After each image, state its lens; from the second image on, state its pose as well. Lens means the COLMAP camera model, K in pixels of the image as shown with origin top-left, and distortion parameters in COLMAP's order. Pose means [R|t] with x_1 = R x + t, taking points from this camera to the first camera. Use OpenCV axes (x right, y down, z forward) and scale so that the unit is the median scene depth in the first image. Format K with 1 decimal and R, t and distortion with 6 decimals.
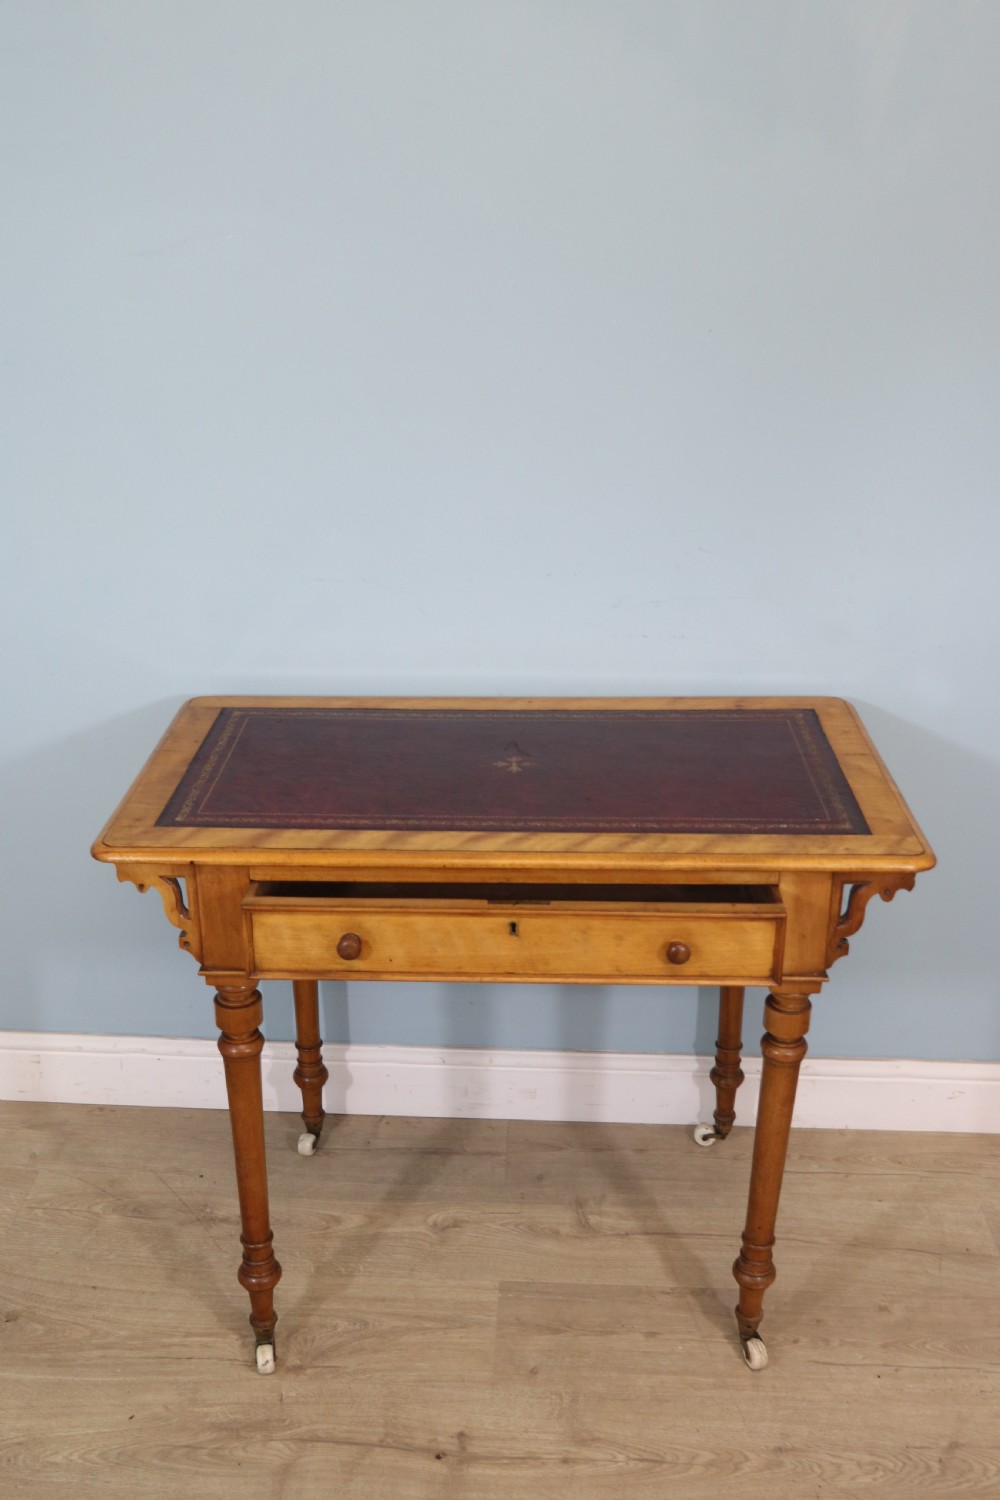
lens RADIAL K [[1487.3, 0, 505.5], [0, 1487.3, 775.4], [0, 0, 1]] dist [-0.031561, 0.000000]
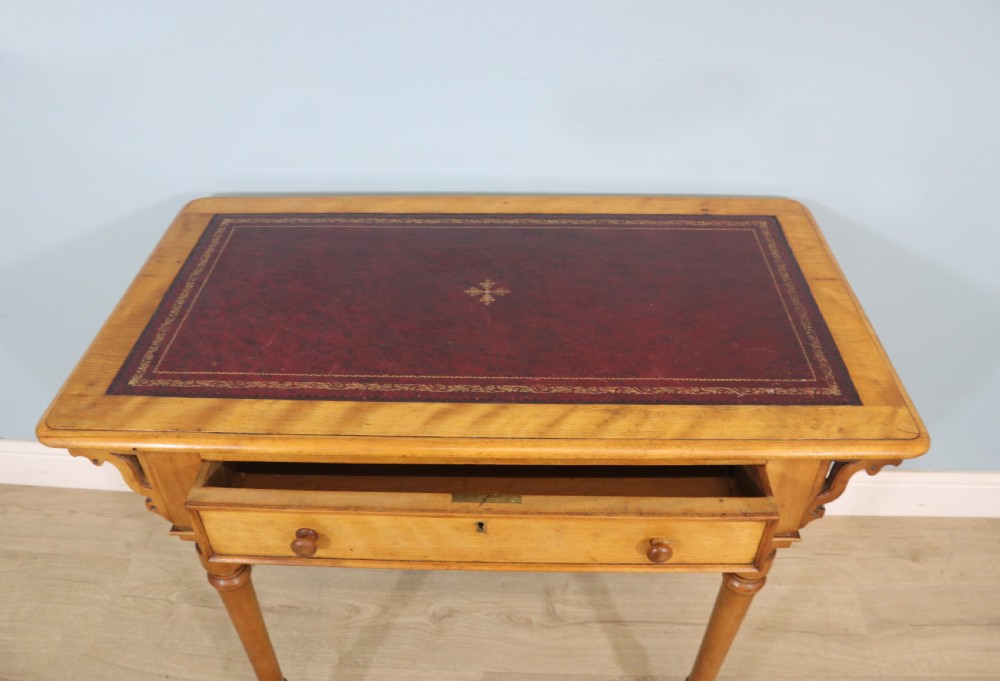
lens RADIAL K [[755.4, 0, 519.8], [0, 755.4, 304.7], [0, 0, 1]] dist [-0.148002, 0.045282]
pose [[0.999903, -0.002234, 0.013774, 0.018214], [-0.001546, 0.963286, 0.268472, -0.123139], [-0.013868, -0.268467, 0.963189, 0.477119]]
